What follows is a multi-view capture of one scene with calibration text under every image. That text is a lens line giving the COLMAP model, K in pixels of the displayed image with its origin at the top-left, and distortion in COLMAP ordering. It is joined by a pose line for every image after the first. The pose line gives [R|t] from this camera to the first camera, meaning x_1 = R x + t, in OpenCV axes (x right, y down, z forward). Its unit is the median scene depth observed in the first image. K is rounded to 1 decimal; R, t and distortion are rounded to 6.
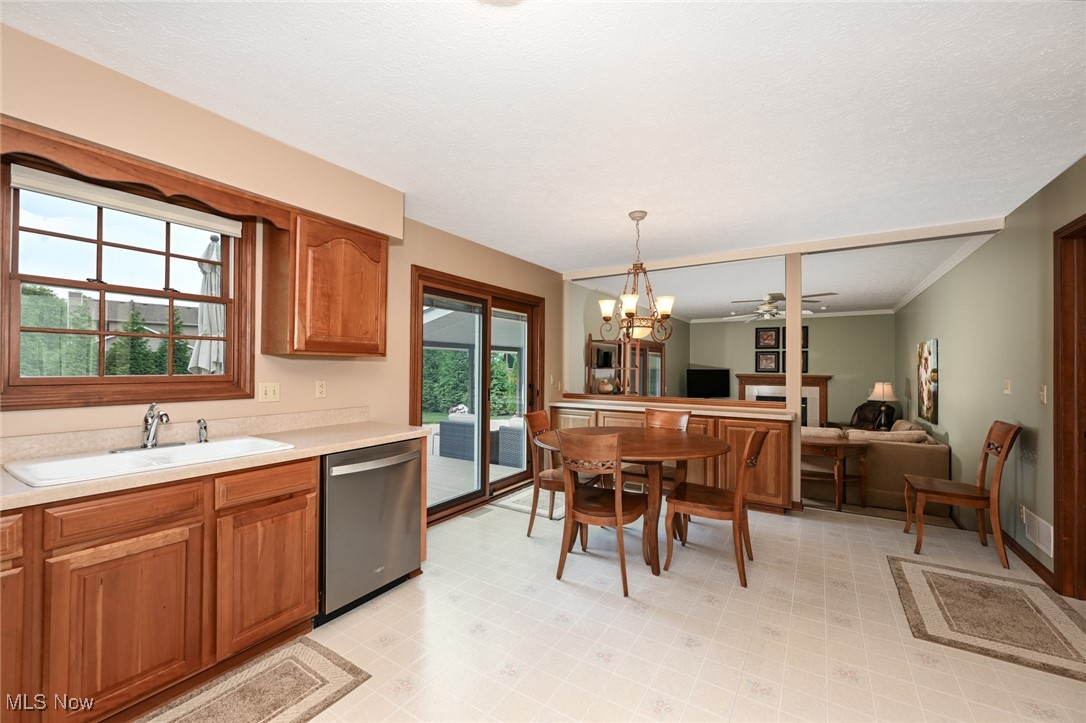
lens RADIAL K [[431.3, 0, 542.8], [0, 431.3, 364.1], [0, 0, 1]] dist [-0.002682, 0.000772]
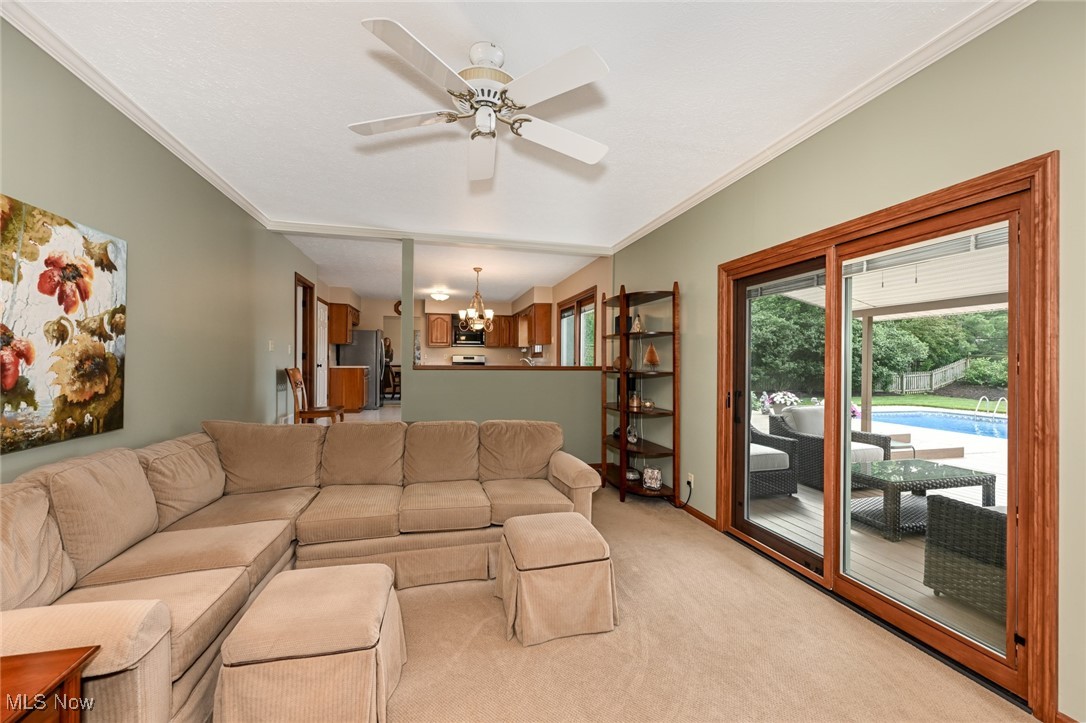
lens RADIAL K [[431.3, 0, 544.6], [0, 431.3, 362.7], [0, 0, 1]] dist [-0.002682, 0.000772]
pose [[-0.676714, -0.011642, -0.736154, 0.865960], [-0.007457, 0.999932, -0.008959, 0.066695], [0.736209, -0.000573, -0.676754, 1.493458]]
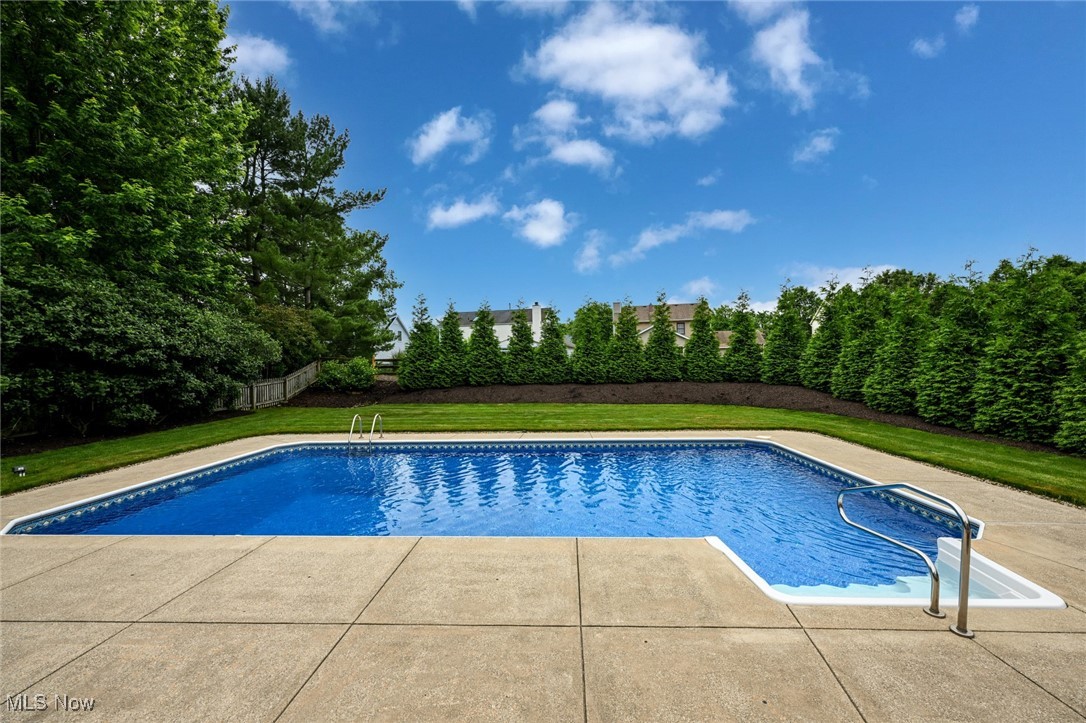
lens RADIAL K [[431.3, 0, 542.7], [0, 431.3, 362.9], [0, 0, 1]] dist [-0.002682, 0.000772]
pose [[0.514095, -0.015801, -0.857588, -0.895630], [0.029470, 0.999565, -0.000751, 0.030194], [0.857227, -0.024887, 0.514337, 1.422654]]
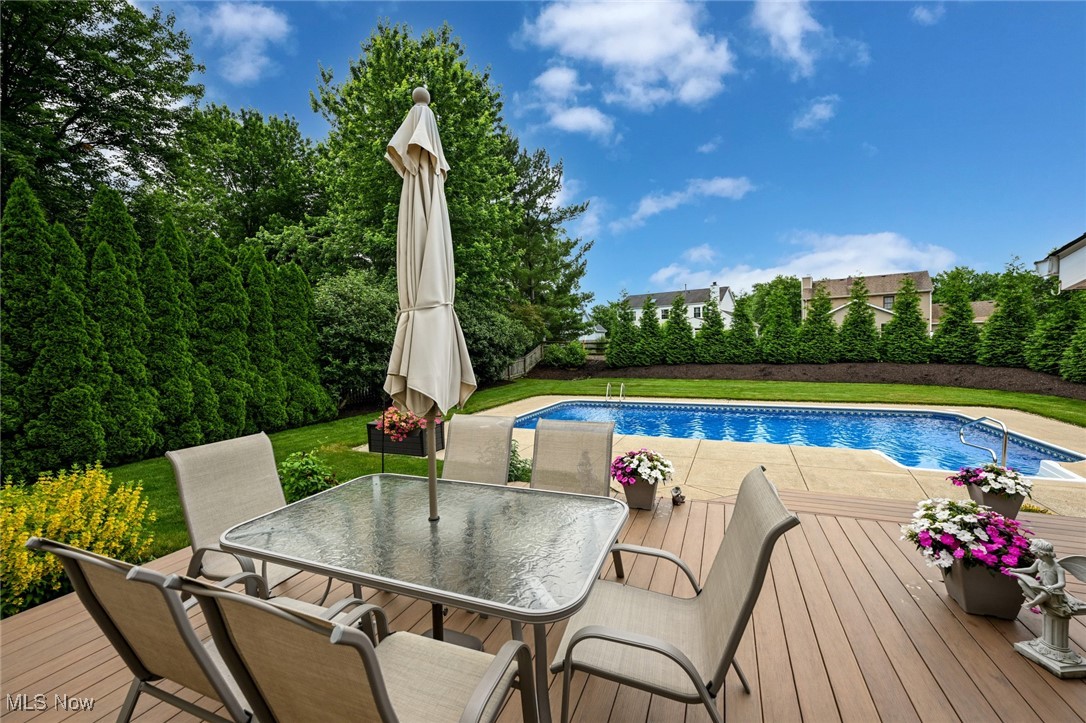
lens RADIAL K [[431.3, 0, 542.6], [0, 431.3, 363.1], [0, 0, 1]] dist [-0.002682, 0.000772]
pose [[0.165326, 0.030151, -0.985778, -0.221317], [0.036722, 0.998651, 0.036703, -0.019060], [0.985555, -0.042268, 0.163996, 0.797348]]
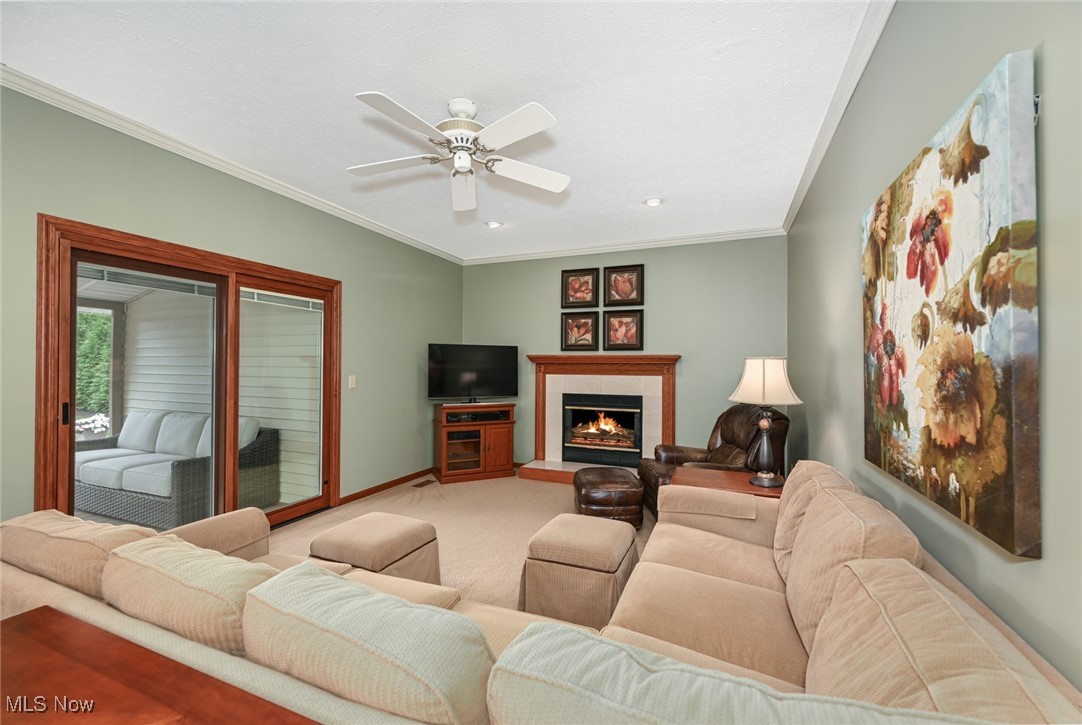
lens RADIAL K [[429.7, 0, 544.6], [0, 429.7, 364.0], [0, 0, 1]] dist [-0.002682, 0.000772]
pose [[0.983454, 0.000595, 0.181157, 0.646867], [-0.000636, 1.000000, 0.000170, 0.061181], [-0.181157, -0.000282, 0.983454, 0.807838]]
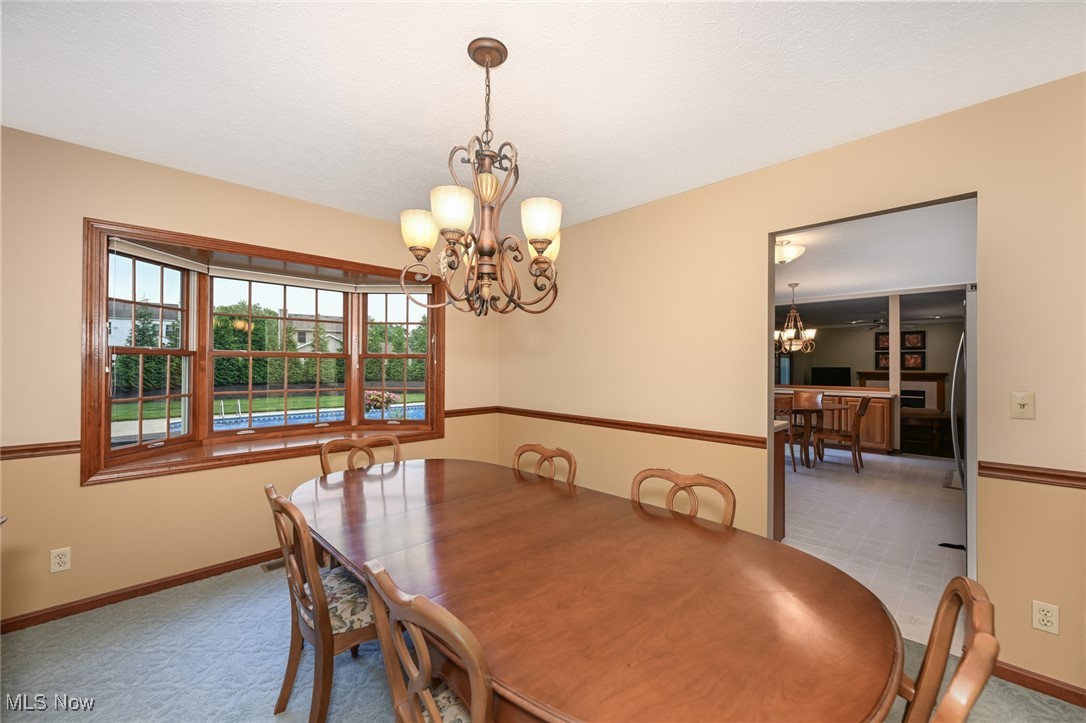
lens RADIAL K [[431.3, 0, 542.2], [0, 431.3, 358.3], [0, 0, 1]] dist [-0.002682, 0.000772]
pose [[0.976939, -0.004808, -0.213465, -0.258548], [0.003051, 0.999959, -0.008558, -0.009348], [0.213497, 0.007709, 0.976913, -0.611802]]
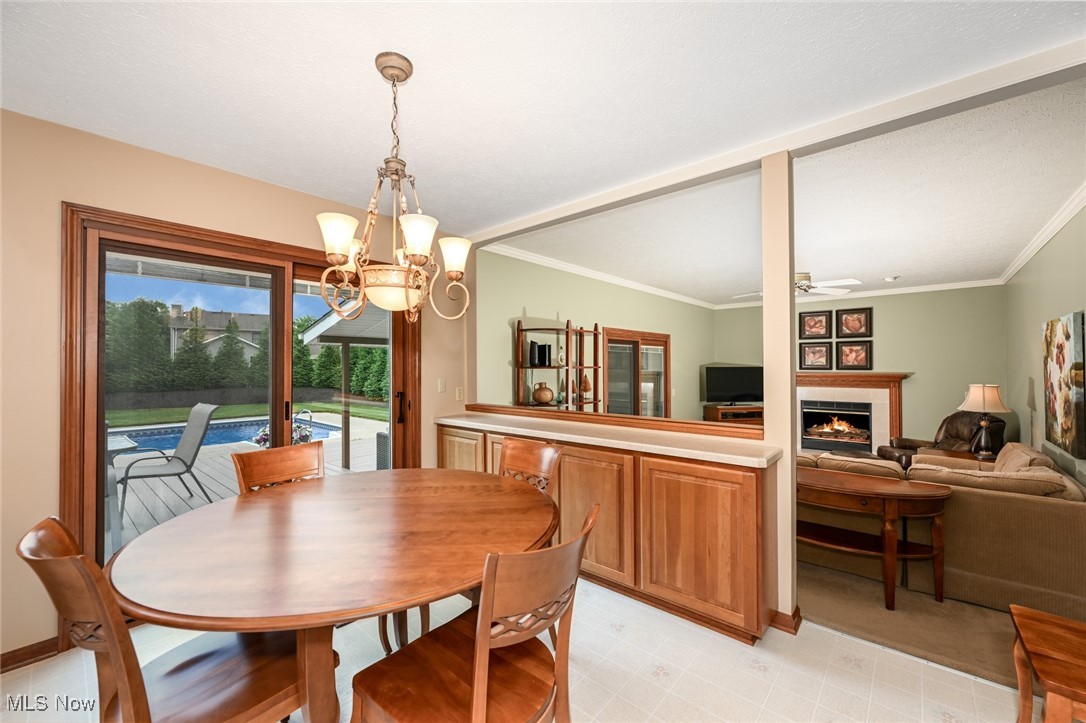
lens RADIAL K [[431.3, 0, 538.9], [0, 431.3, 364.5], [0, 0, 1]] dist [-0.002682, 0.000772]
pose [[0.988728, -0.012422, -0.149207, 0.256497], [0.013010, 0.999911, 0.002968, 0.001381], [0.149157, -0.004876, 0.988801, 0.293177]]
